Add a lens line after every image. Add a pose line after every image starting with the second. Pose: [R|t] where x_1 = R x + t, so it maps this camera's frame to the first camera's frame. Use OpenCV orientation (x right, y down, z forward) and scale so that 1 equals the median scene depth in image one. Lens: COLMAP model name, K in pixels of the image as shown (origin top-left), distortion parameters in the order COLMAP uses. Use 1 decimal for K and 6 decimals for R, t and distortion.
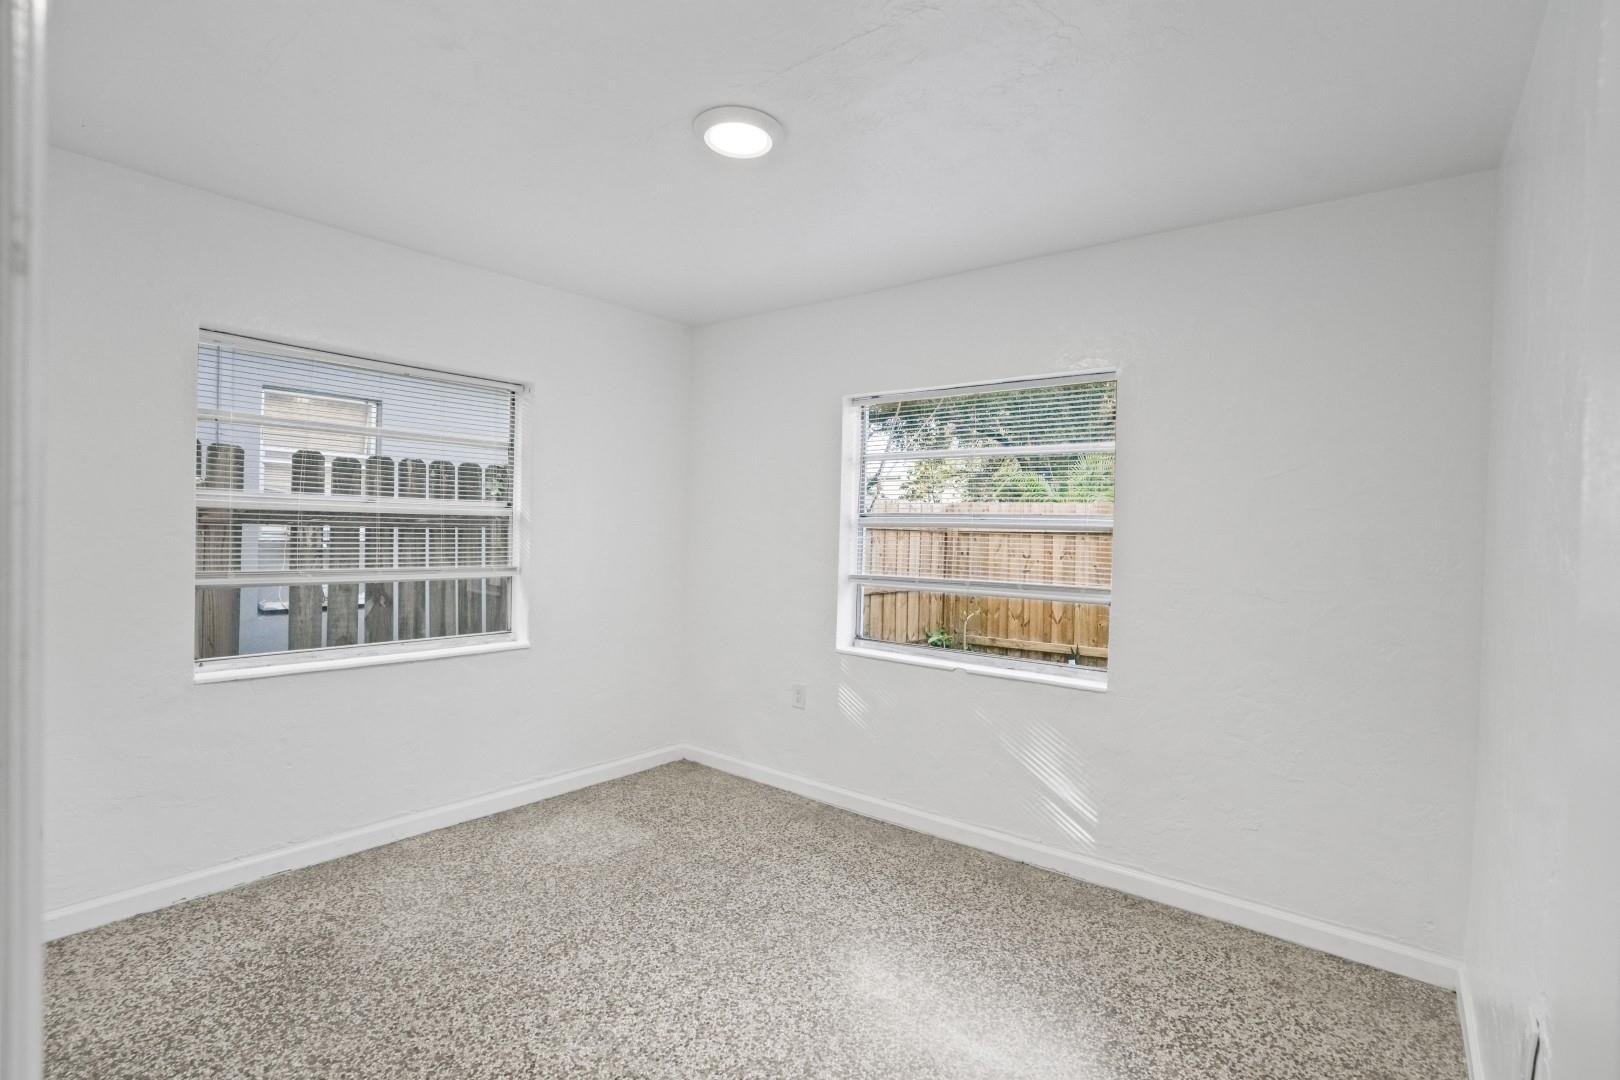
lens RADIAL K [[748.0, 0, 820.6], [0, 748.0, 537.0], [0, 0, 1]] dist [-0.065354, 0.025391]
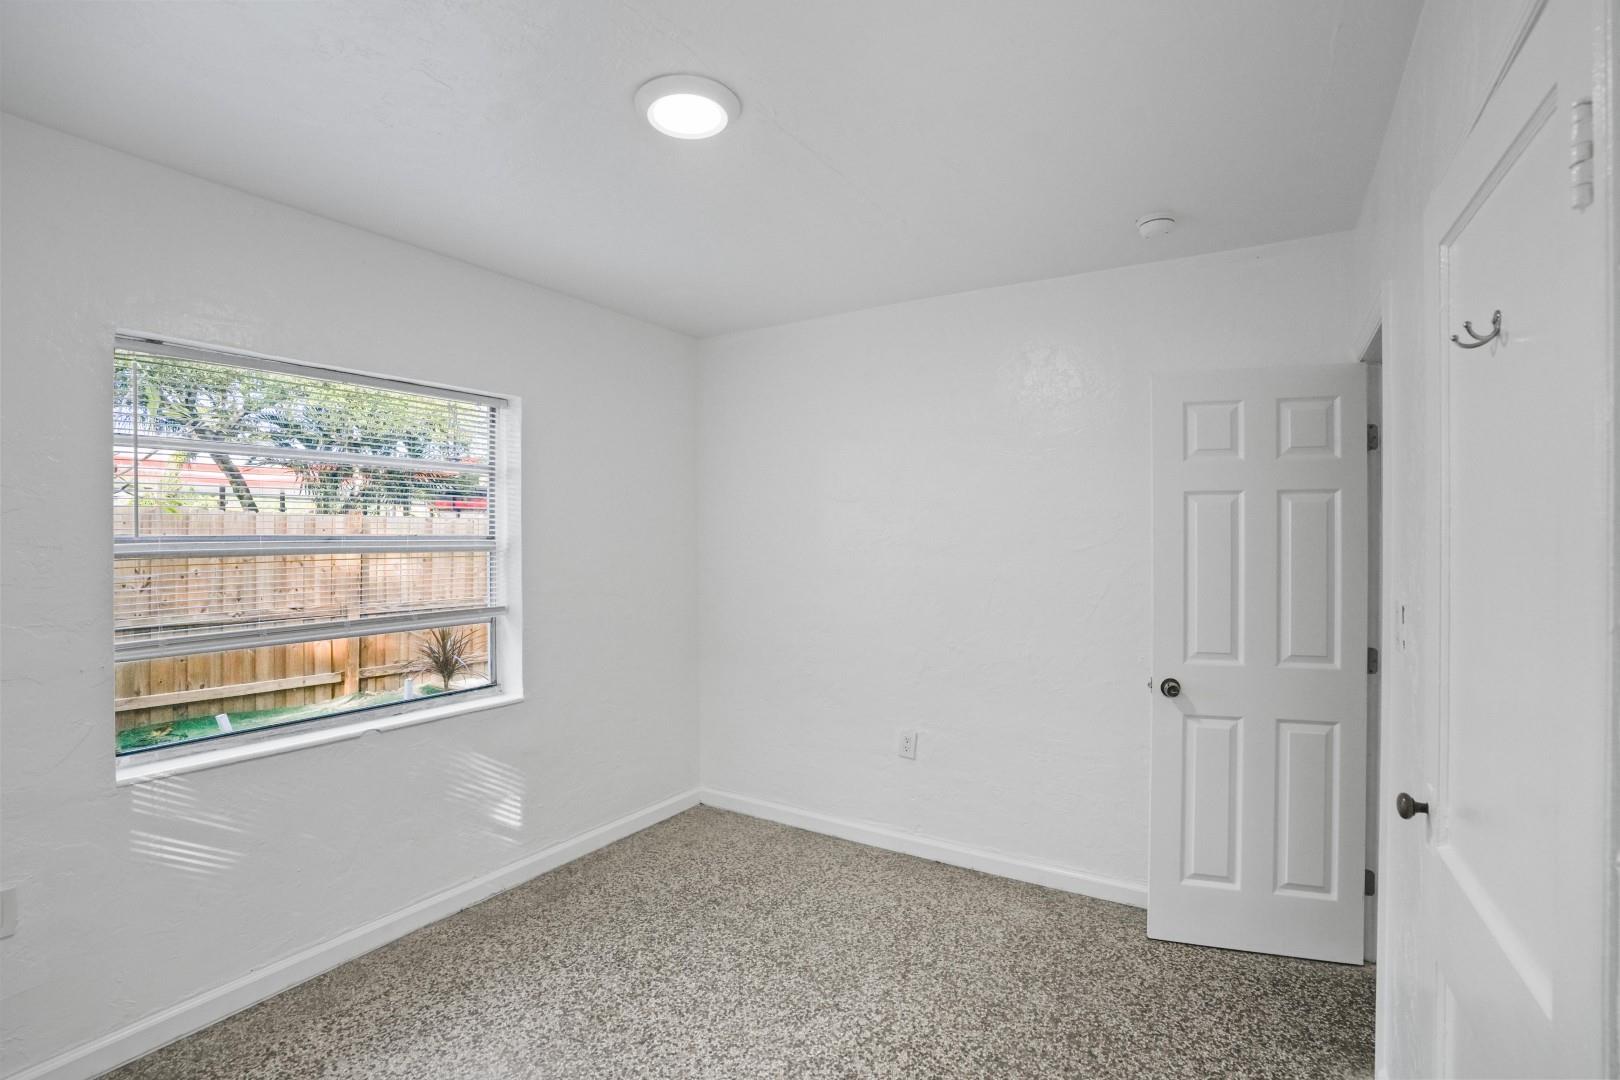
lens RADIAL K [[748.0, 0, 820.6], [0, 748.0, 537.0], [0, 0, 1]] dist [-0.065354, 0.025391]
pose [[-0.114624, -0.026939, 0.993044, -0.709169], [0.006810, 0.999587, 0.027902, -0.052027], [-0.993386, 0.009961, -0.114393, 0.687207]]
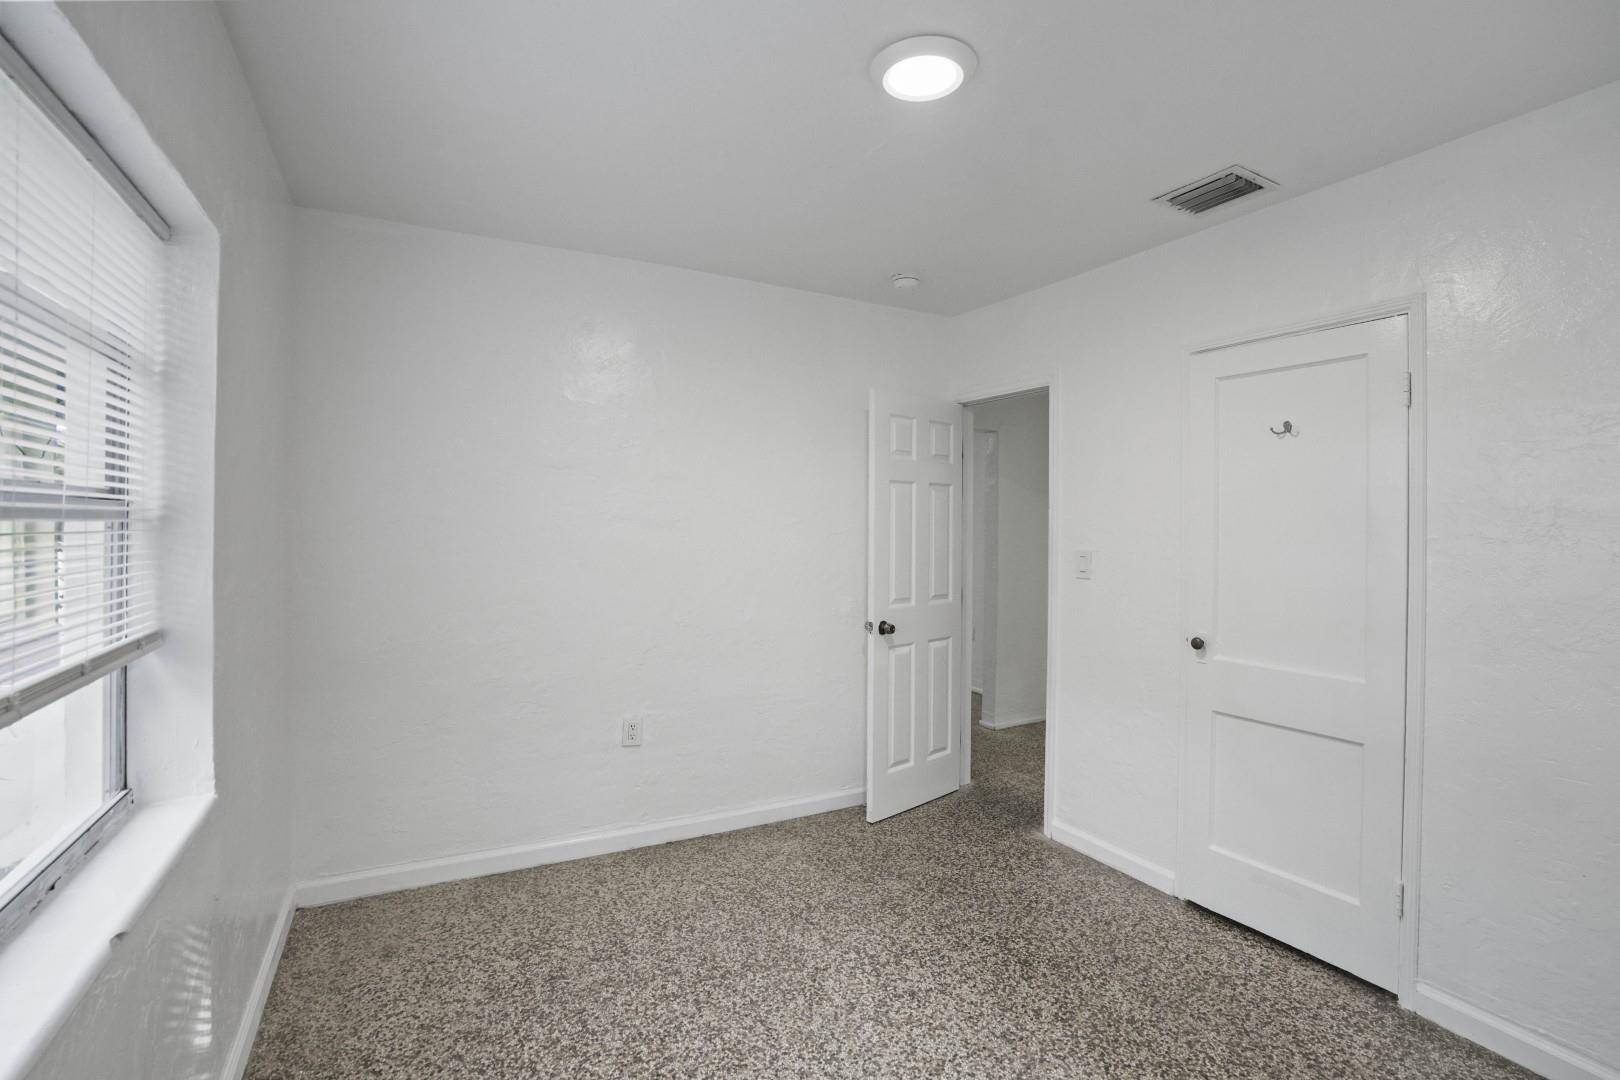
lens RADIAL K [[748.0, 0, 820.6], [0, 748.0, 537.0], [0, 0, 1]] dist [-0.065354, 0.025391]
pose [[-0.917296, -0.040853, 0.396104, -0.251049], [-0.029342, 0.998954, 0.035078, -0.026943], [-0.397123, 0.020555, -0.917535, 1.303075]]
